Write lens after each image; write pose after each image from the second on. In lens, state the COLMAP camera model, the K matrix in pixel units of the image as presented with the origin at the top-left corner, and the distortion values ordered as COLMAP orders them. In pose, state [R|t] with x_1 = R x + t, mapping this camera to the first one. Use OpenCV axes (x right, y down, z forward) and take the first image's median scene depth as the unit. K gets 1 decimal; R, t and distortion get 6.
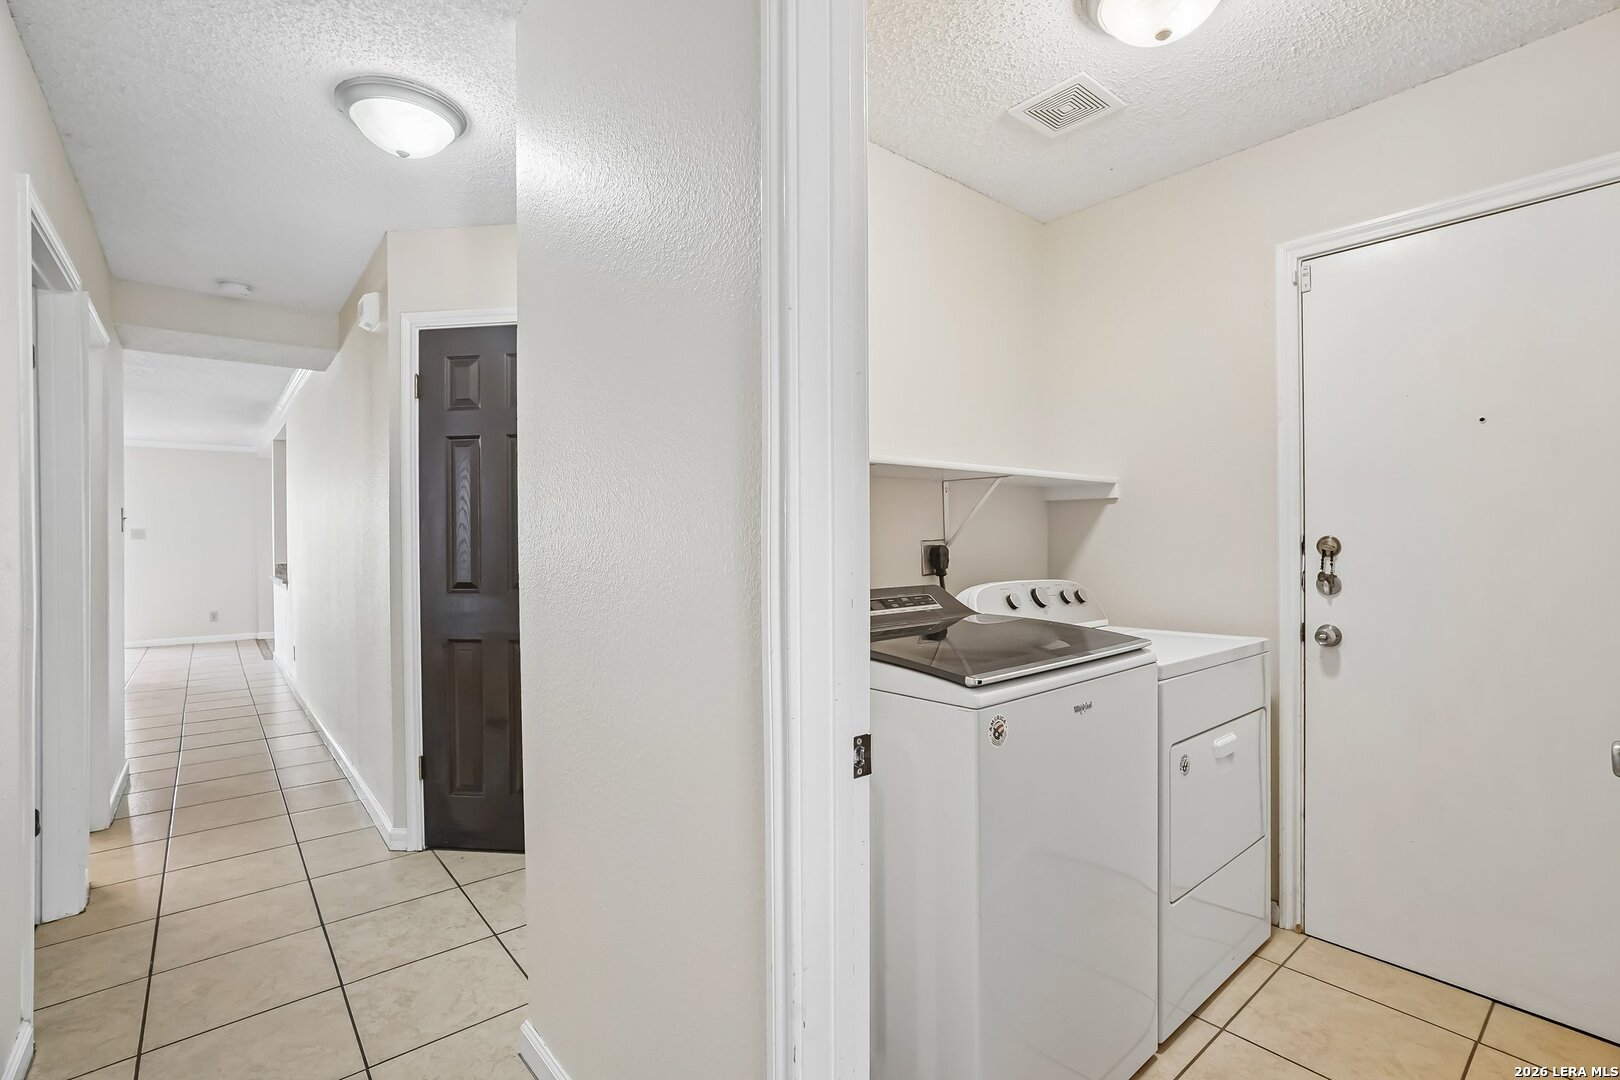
lens RADIAL K [[752.1, 0, 810.3], [0, 752.1, 541.4], [0, 0, 1]] dist [-0.046891, 0.021427]
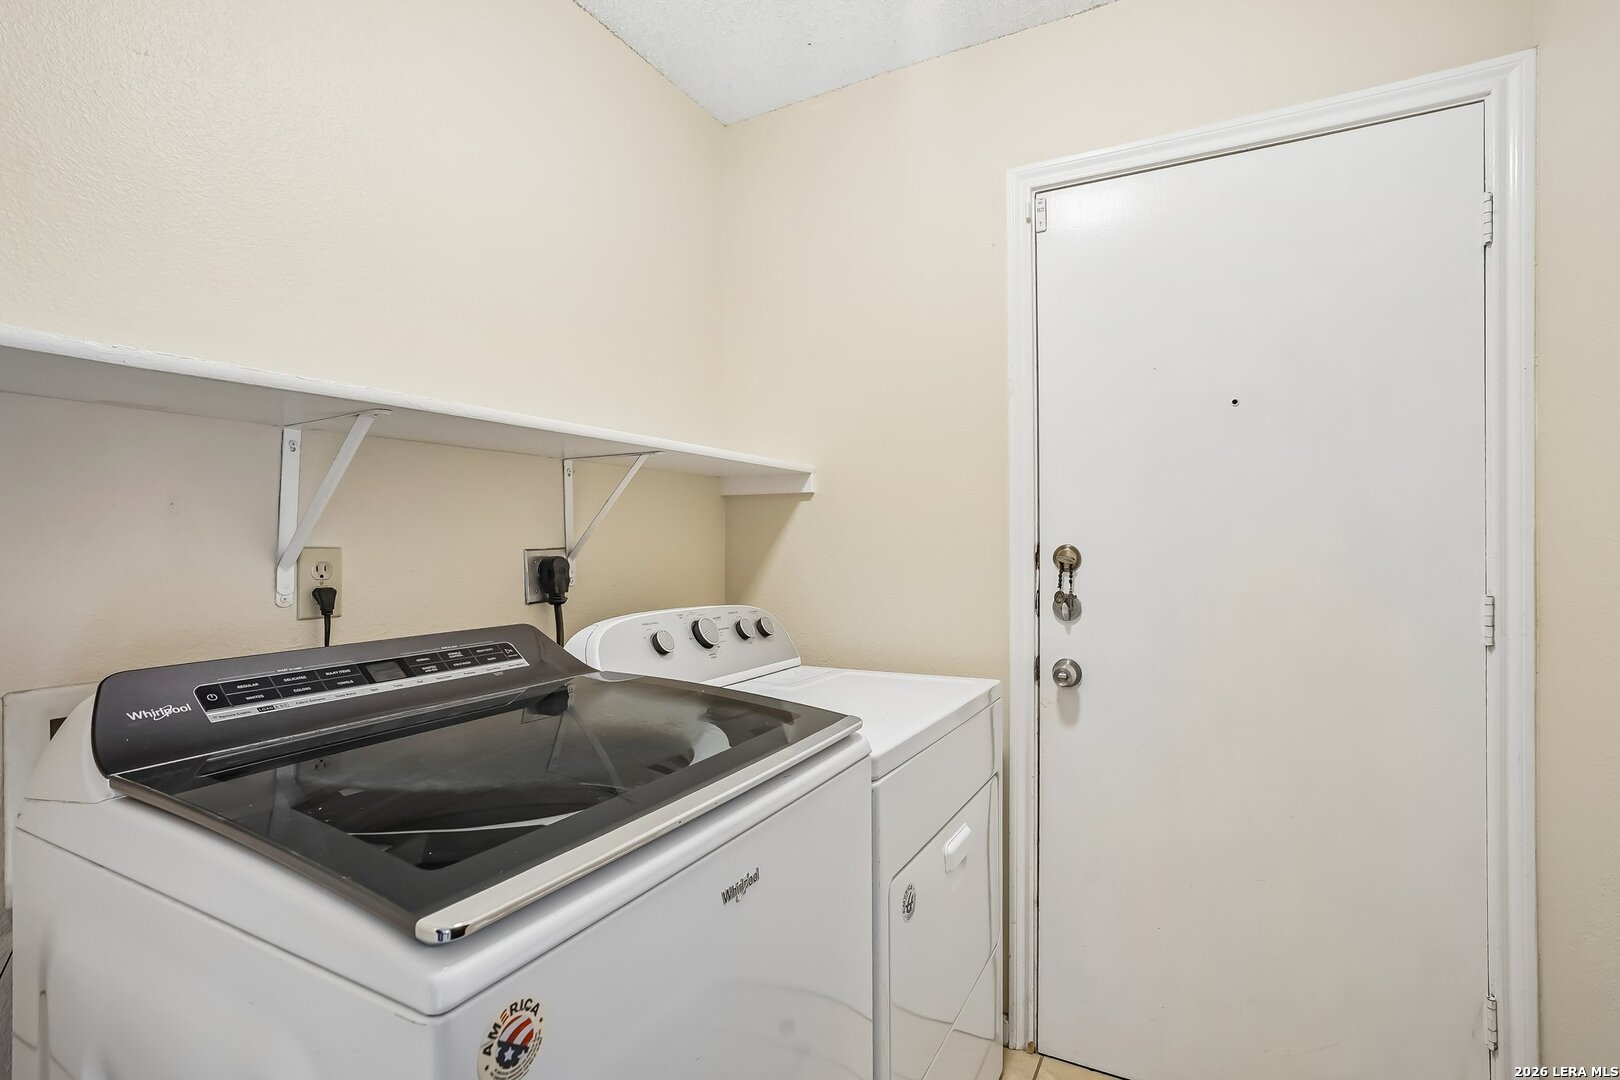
lens RADIAL K [[752.1, 0, 813.9], [0, 752.1, 539.1], [0, 0, 1]] dist [-0.046891, 0.021427]
pose [[0.926712, 0.006908, 0.375710, 0.153102], [-0.002064, 0.999909, -0.013295, -0.002139], [-0.375768, 0.011545, 0.926642, 0.357307]]
